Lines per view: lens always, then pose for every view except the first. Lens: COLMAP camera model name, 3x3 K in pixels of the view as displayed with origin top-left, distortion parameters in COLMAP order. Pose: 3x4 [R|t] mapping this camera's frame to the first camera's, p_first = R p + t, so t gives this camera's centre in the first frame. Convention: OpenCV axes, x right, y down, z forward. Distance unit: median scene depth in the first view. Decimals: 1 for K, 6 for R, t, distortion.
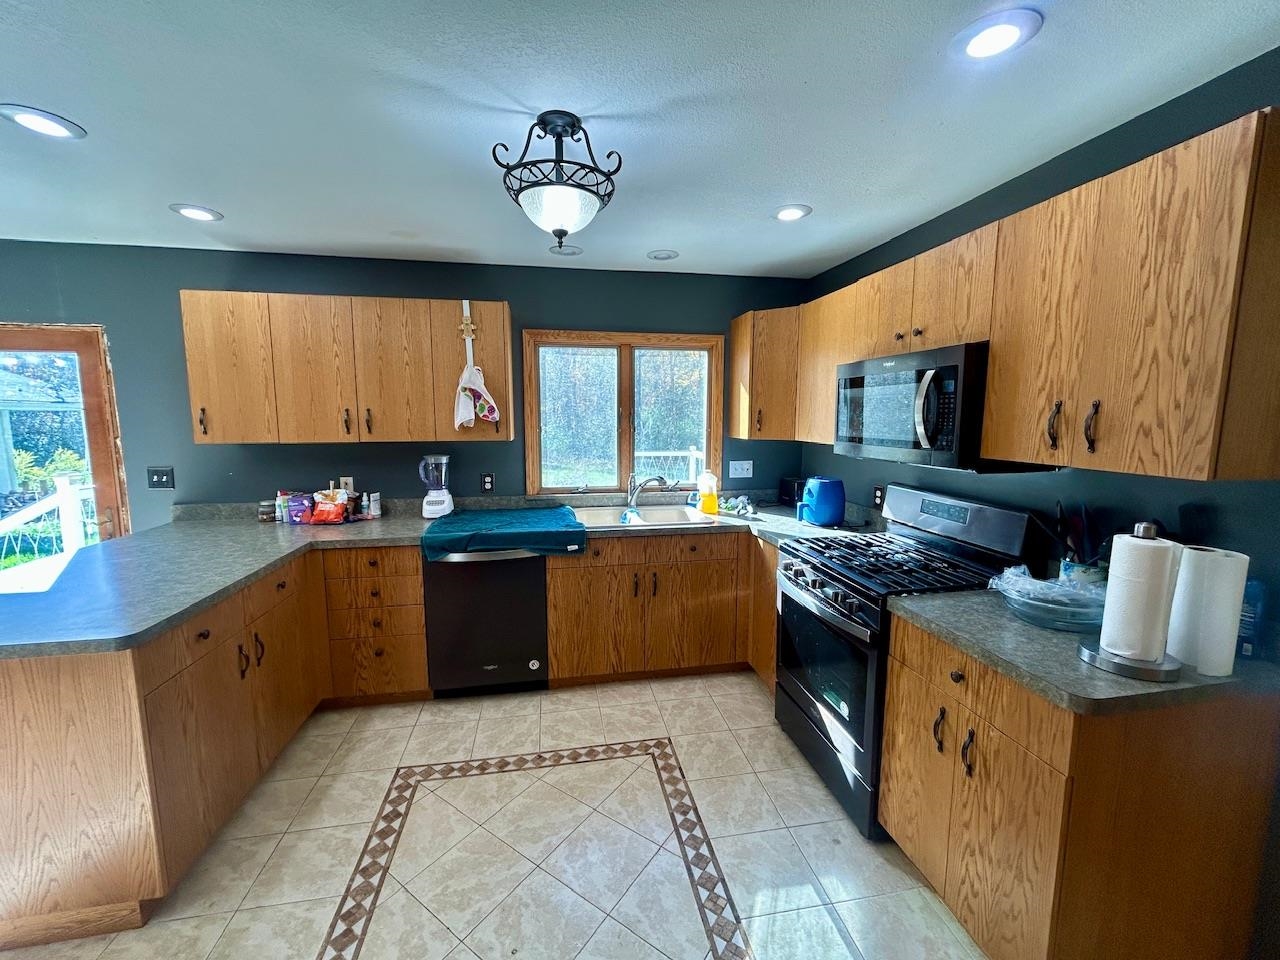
lens RADIAL K [[517.3, 0, 639.8], [0, 517.3, 478.9], [0, 0, 1]] dist [0.000029, 0.000073]
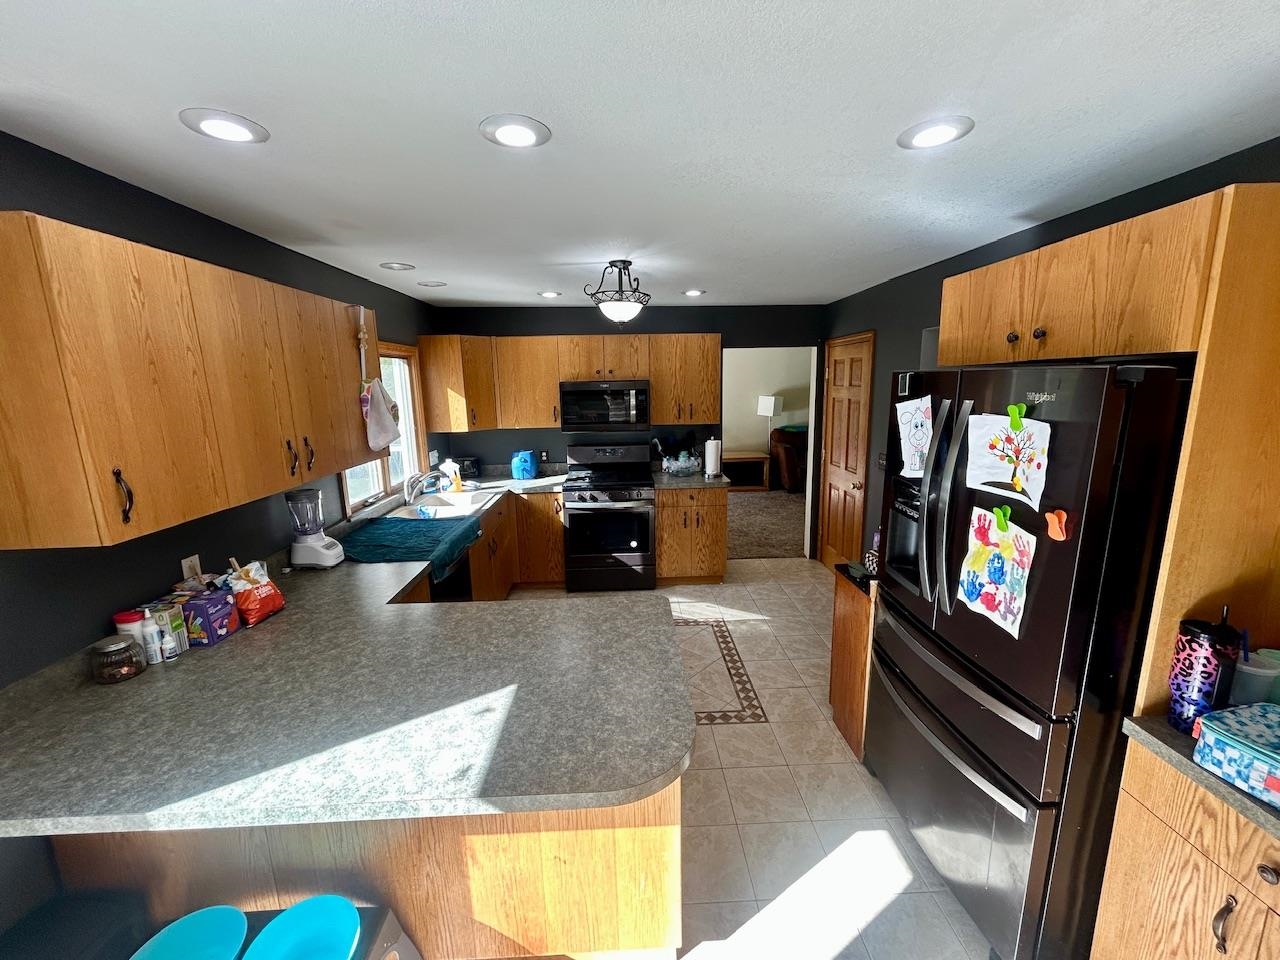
lens RADIAL K [[516.8, 0, 638.0], [0, 516.8, 479.7], [0, 0, 1]] dist [0.000862, 0.000475]
pose [[0.140899, -0.188512, 0.971911, -1.260047], [0.140098, 0.975622, 0.168921, -0.143849], [-0.980061, 0.112362, 0.163874, 0.437401]]
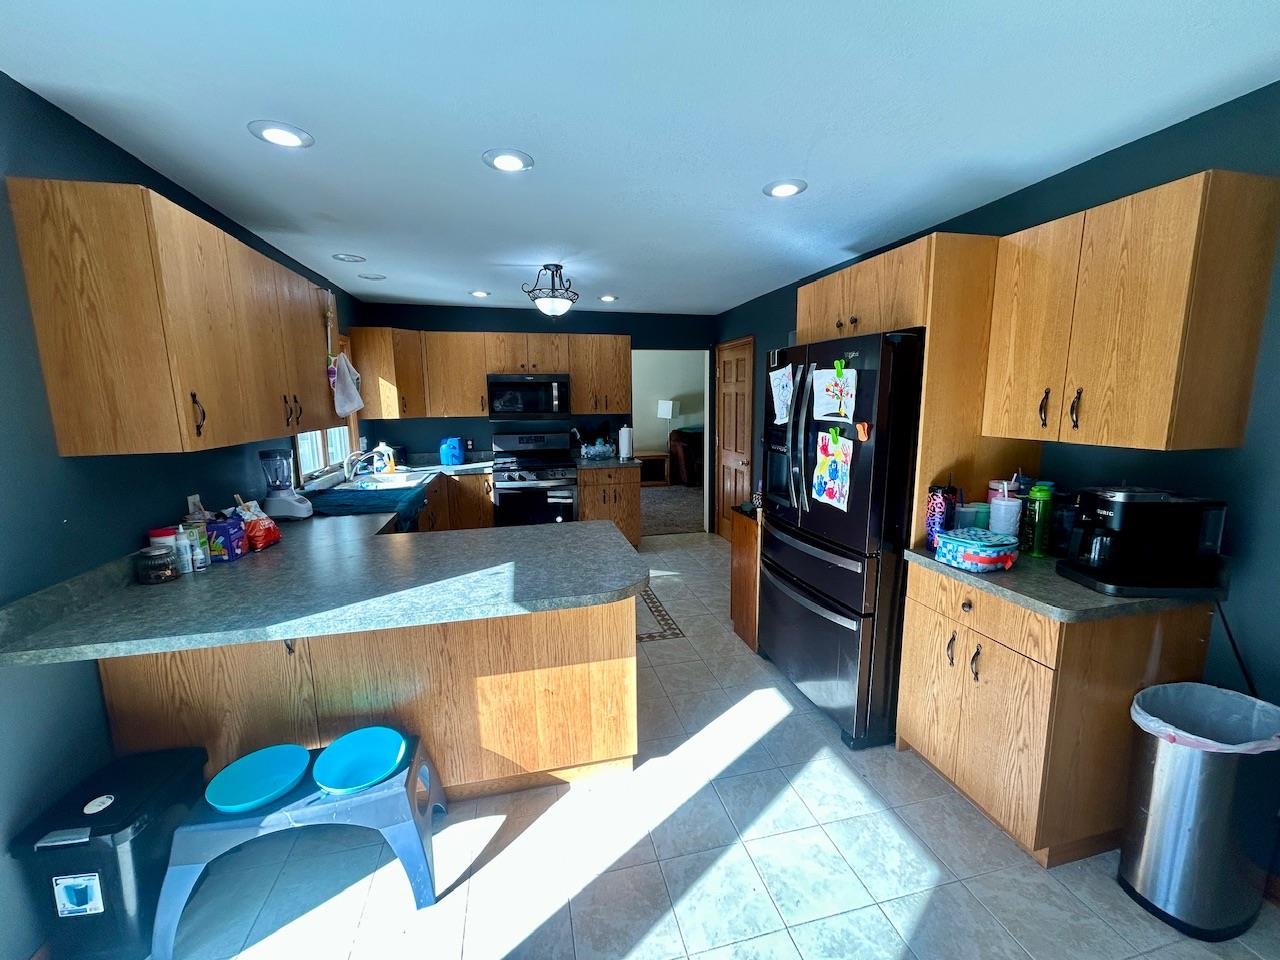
lens RADIAL K [[516.8, 0, 638.0], [0, 516.8, 479.7], [0, 0, 1]] dist [0.000862, 0.000475]
pose [[-0.058784, -0.156058, 0.985997, -1.507096], [0.132244, 0.977783, 0.162642, -0.067624], [-0.989473, 0.139953, -0.036840, 0.513555]]
